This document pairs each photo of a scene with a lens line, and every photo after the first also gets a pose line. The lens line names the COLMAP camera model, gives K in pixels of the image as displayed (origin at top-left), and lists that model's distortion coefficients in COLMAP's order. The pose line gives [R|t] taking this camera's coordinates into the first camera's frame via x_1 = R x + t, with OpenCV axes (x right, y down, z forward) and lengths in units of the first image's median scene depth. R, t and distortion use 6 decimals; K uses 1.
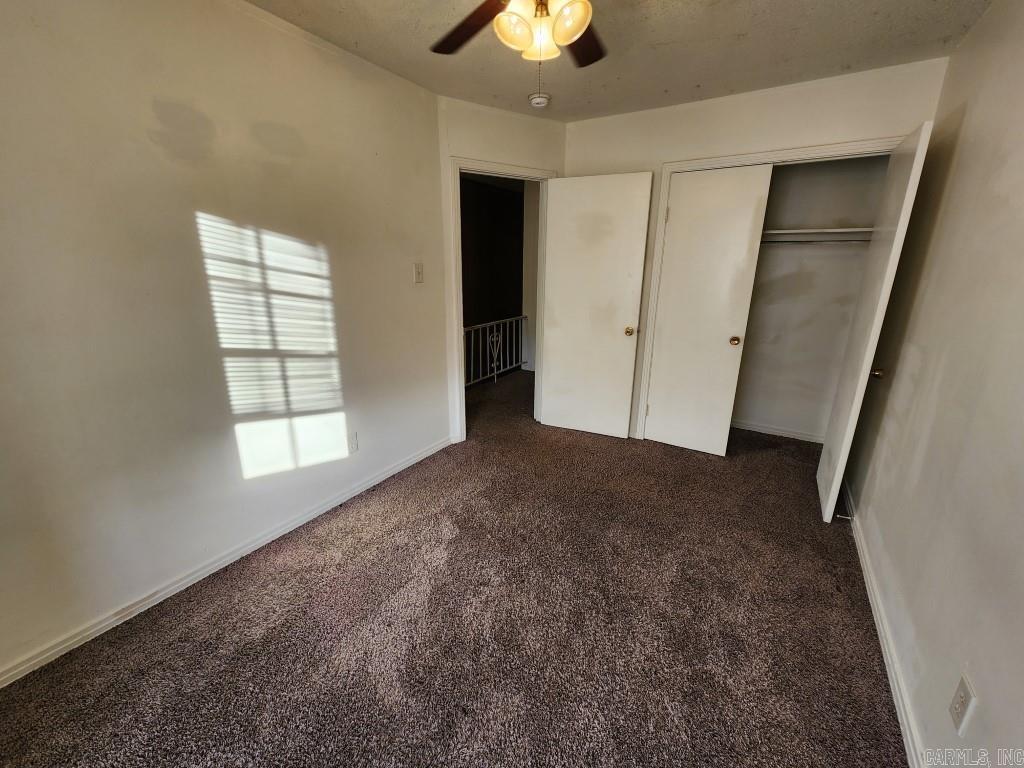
lens RADIAL K [[416.5, 0, 505.4], [0, 416.5, 380.9], [0, 0, 1]] dist [-0.001205, 0.000166]
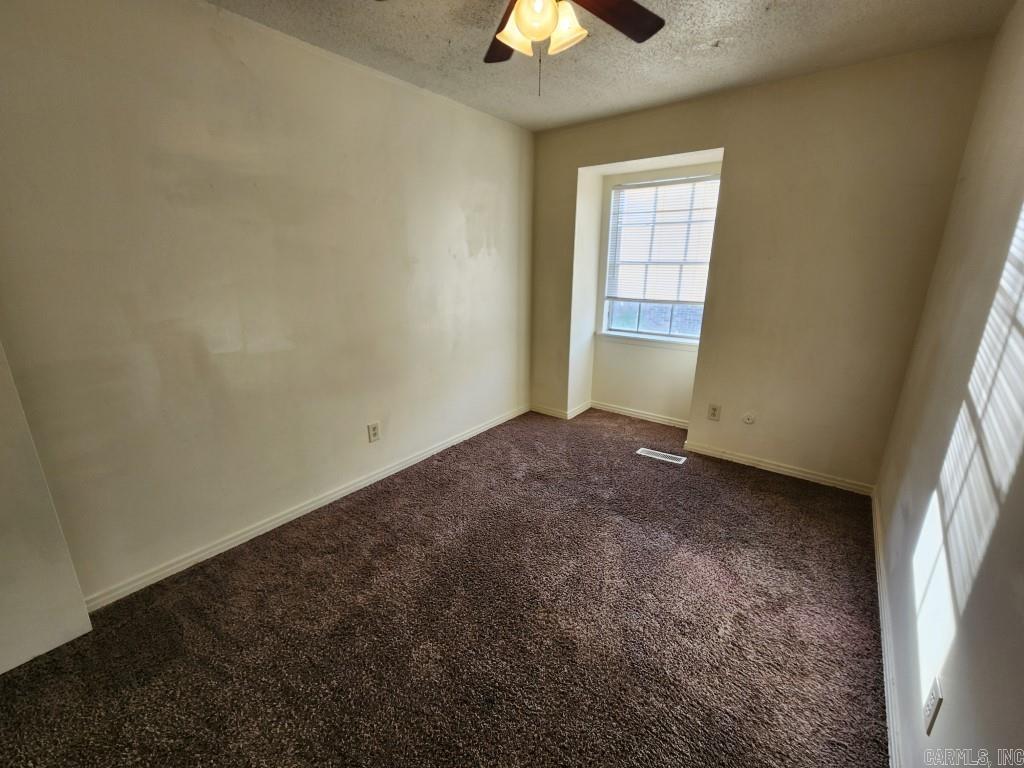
lens RADIAL K [[416.5, 0, 505.4], [0, 416.5, 380.9], [0, 0, 1]] dist [-0.001205, 0.000166]
pose [[-0.994096, -0.038093, 0.101602, 0.026438], [0.021305, 0.849604, 0.526990, -0.436193], [-0.106396, 0.526043, -0.843776, 1.527829]]
